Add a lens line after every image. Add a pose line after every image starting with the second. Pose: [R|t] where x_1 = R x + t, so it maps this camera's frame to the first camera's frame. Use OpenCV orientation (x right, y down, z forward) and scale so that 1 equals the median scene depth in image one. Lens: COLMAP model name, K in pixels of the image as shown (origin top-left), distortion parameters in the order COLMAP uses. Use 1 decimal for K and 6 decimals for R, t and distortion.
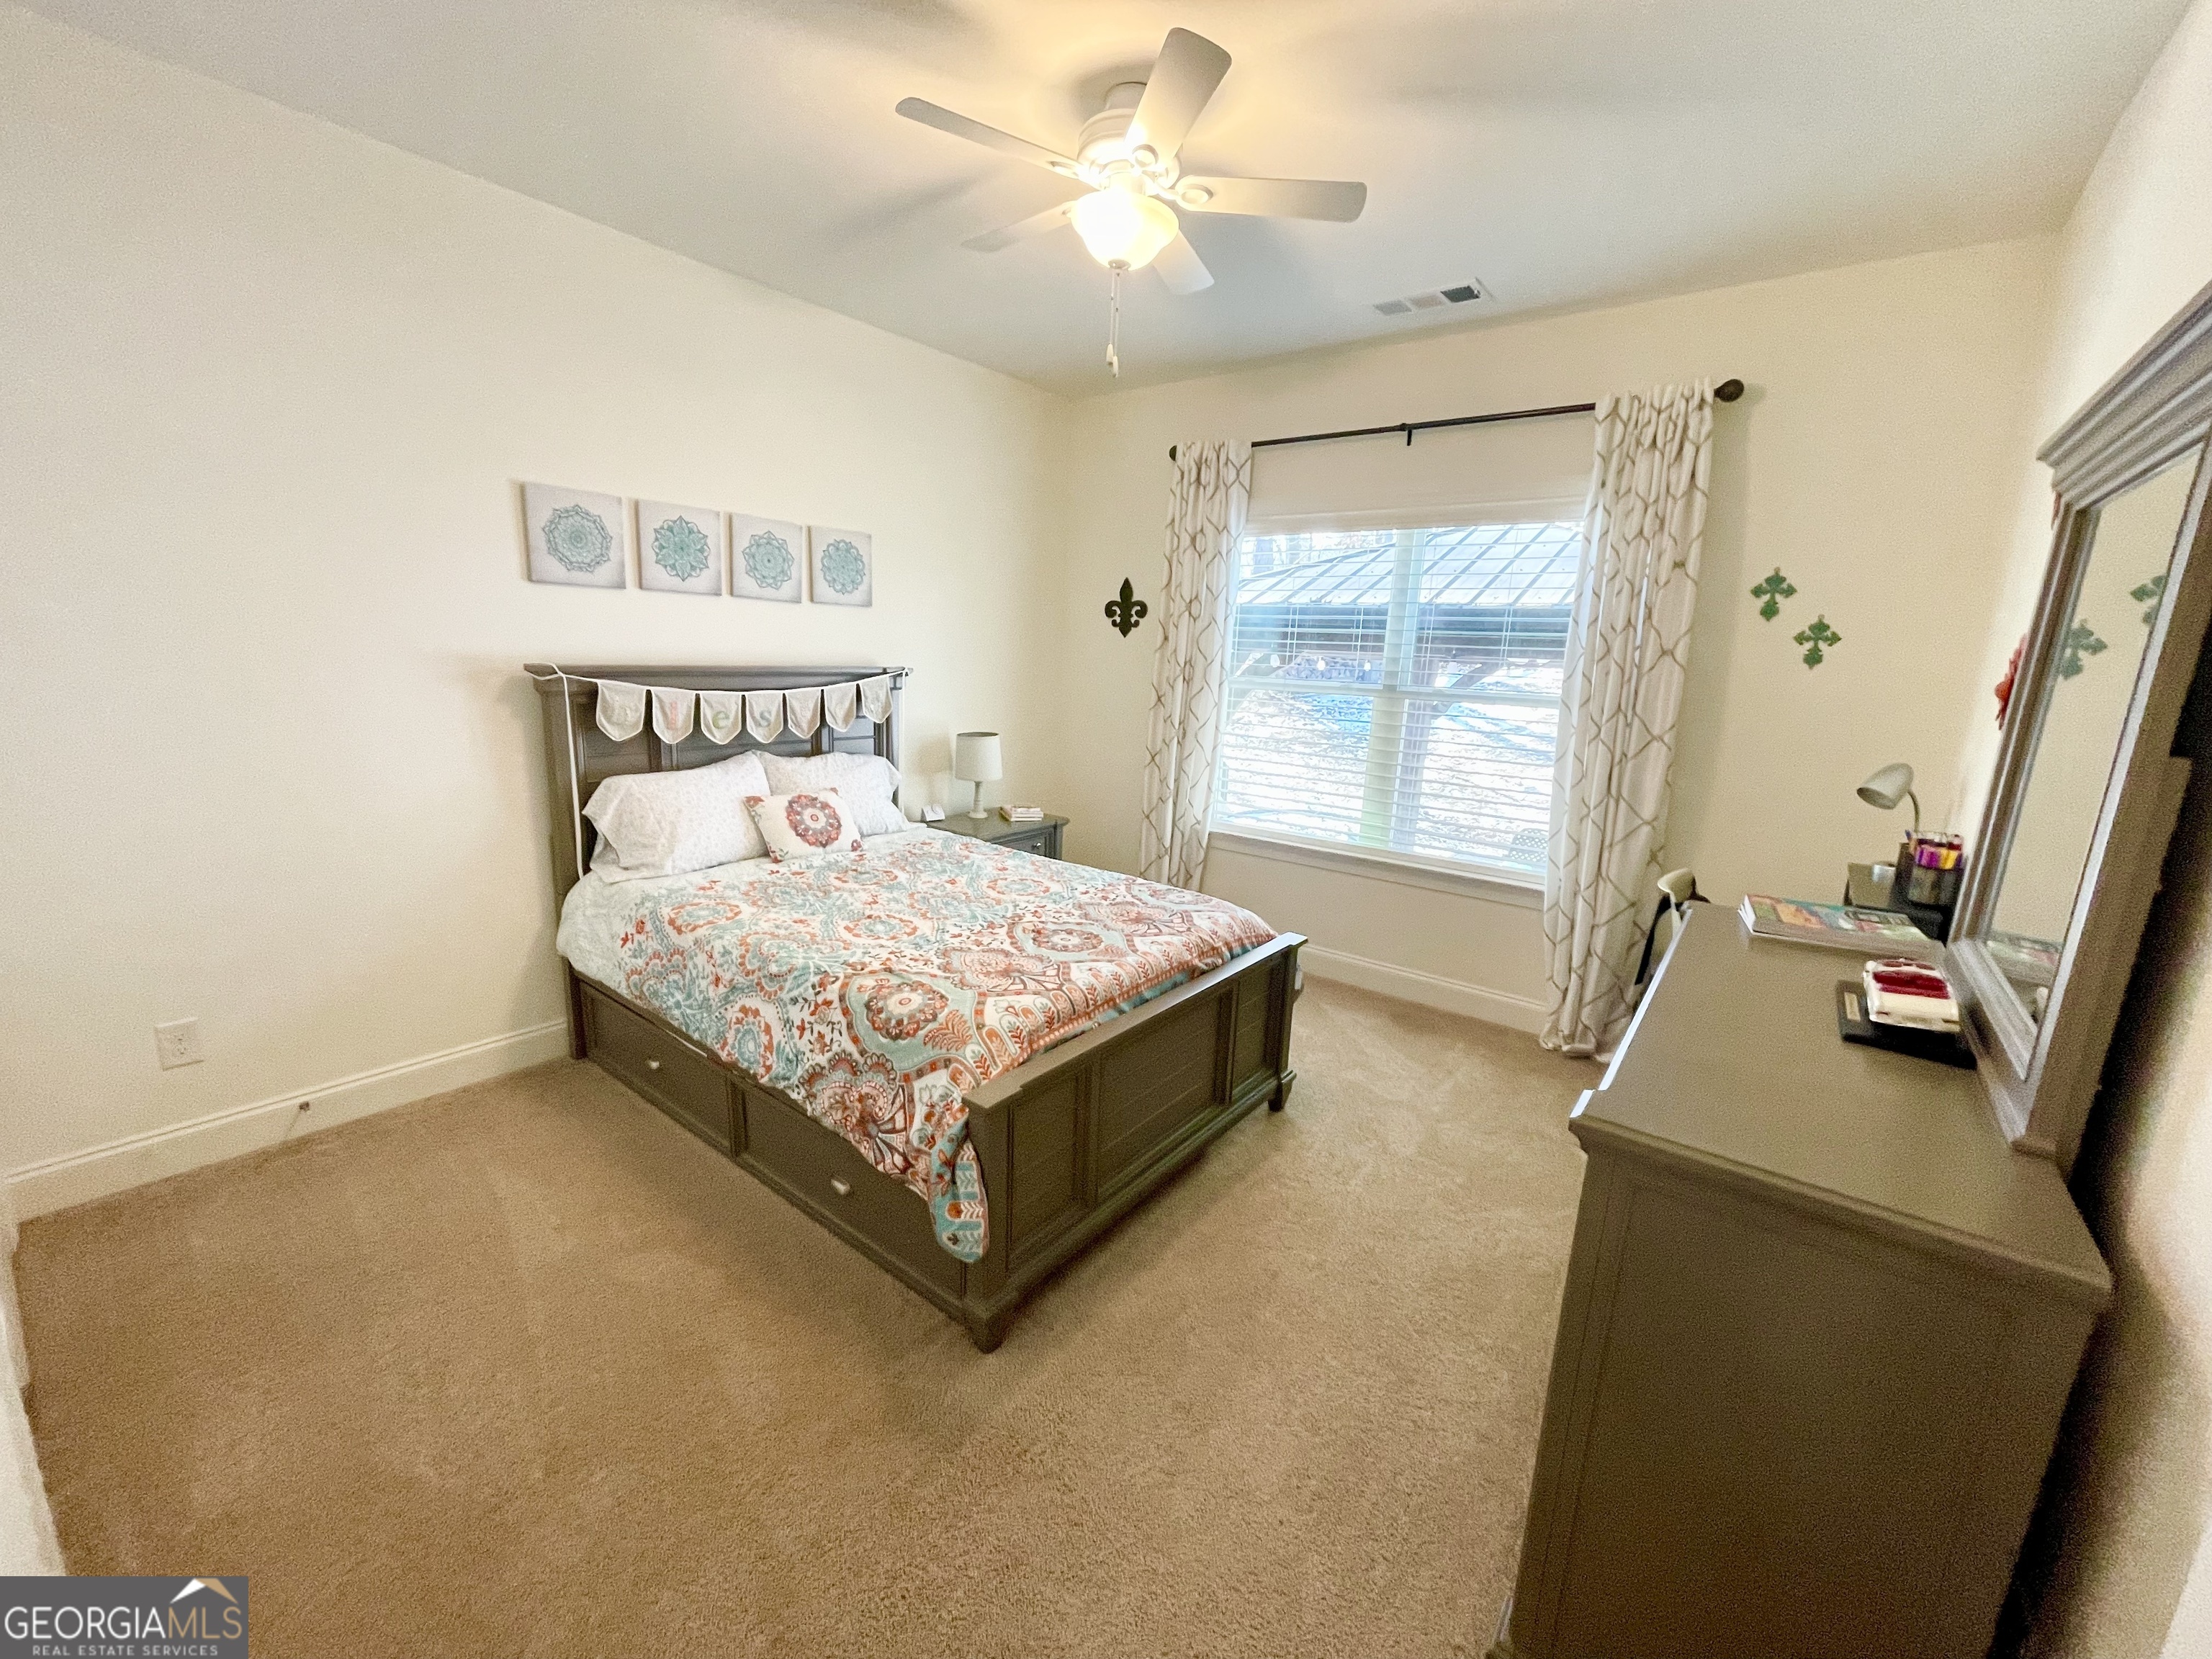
lens RADIAL K [[889.3, 0, 1093.2], [0, 889.3, 834.4], [0, 0, 1]] dist [0.001109, -0.002214]
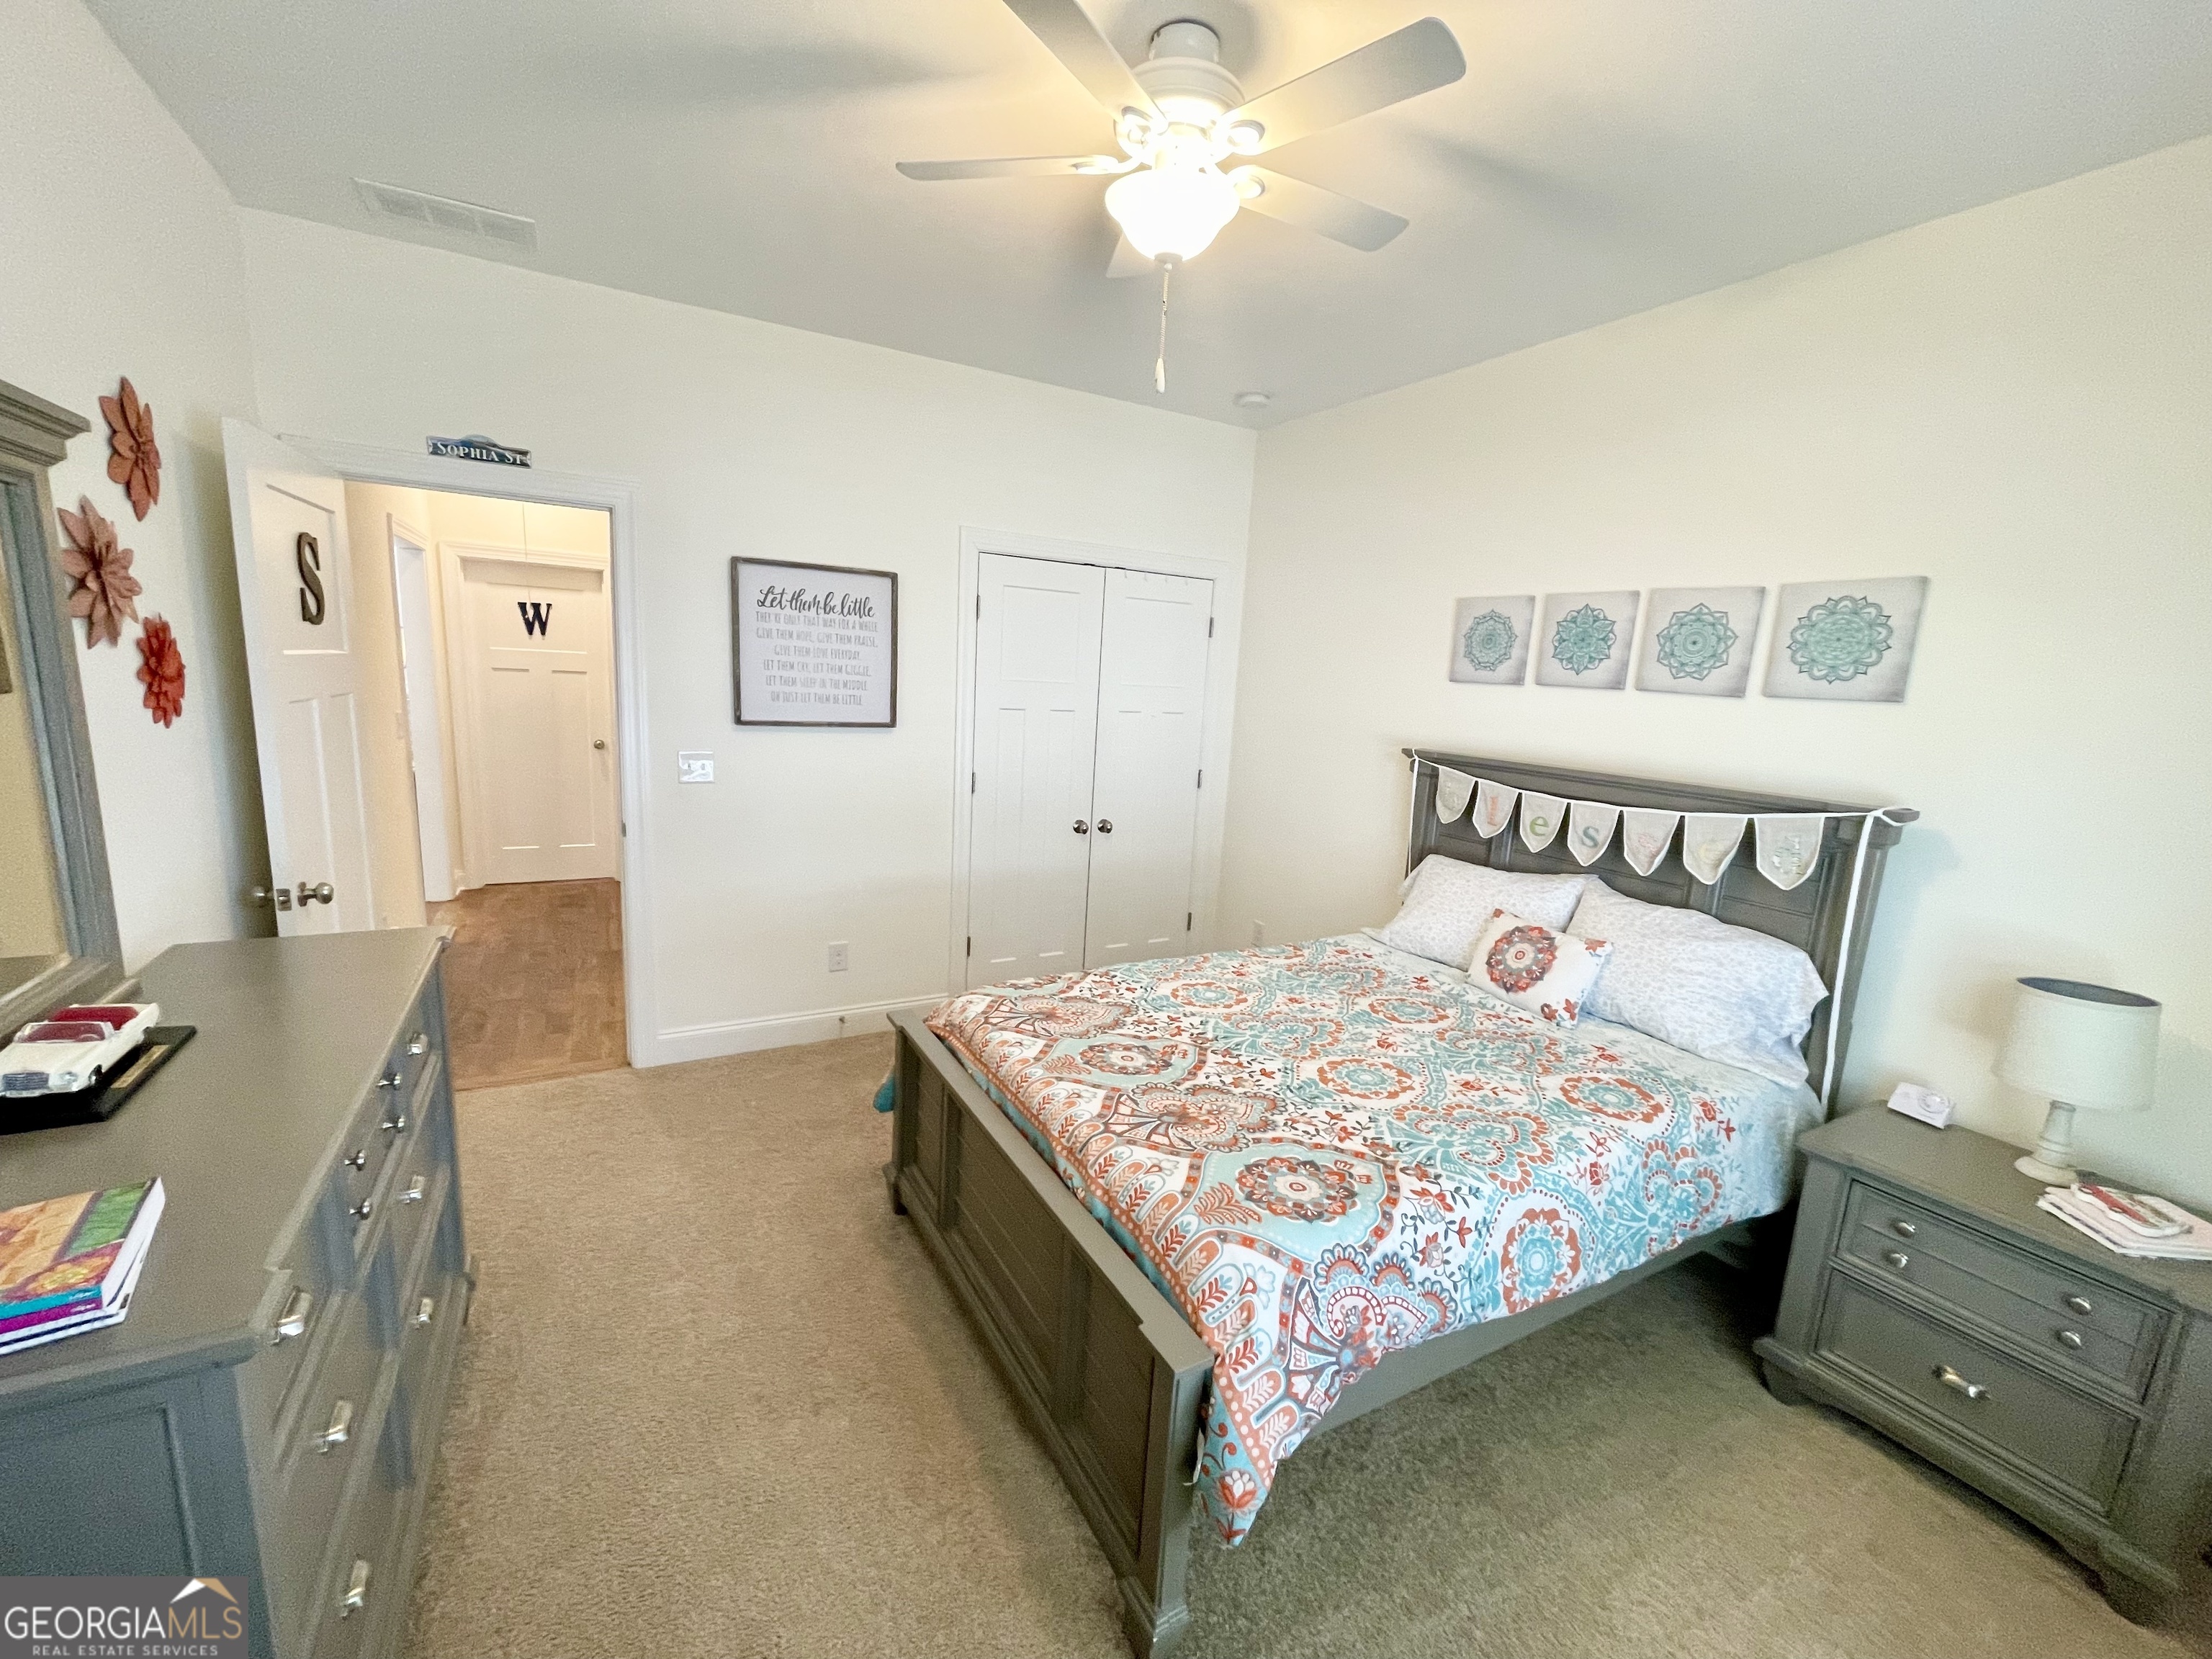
lens RADIAL K [[889.3, 0, 1093.2], [0, 889.3, 834.4], [0, 0, 1]] dist [0.001109, -0.002214]
pose [[-0.380362, 0.111019, -0.918150, 0.614749], [-0.258012, 0.940615, 0.220622, -0.219086], [0.888119, 0.320810, -0.329130, 0.978283]]
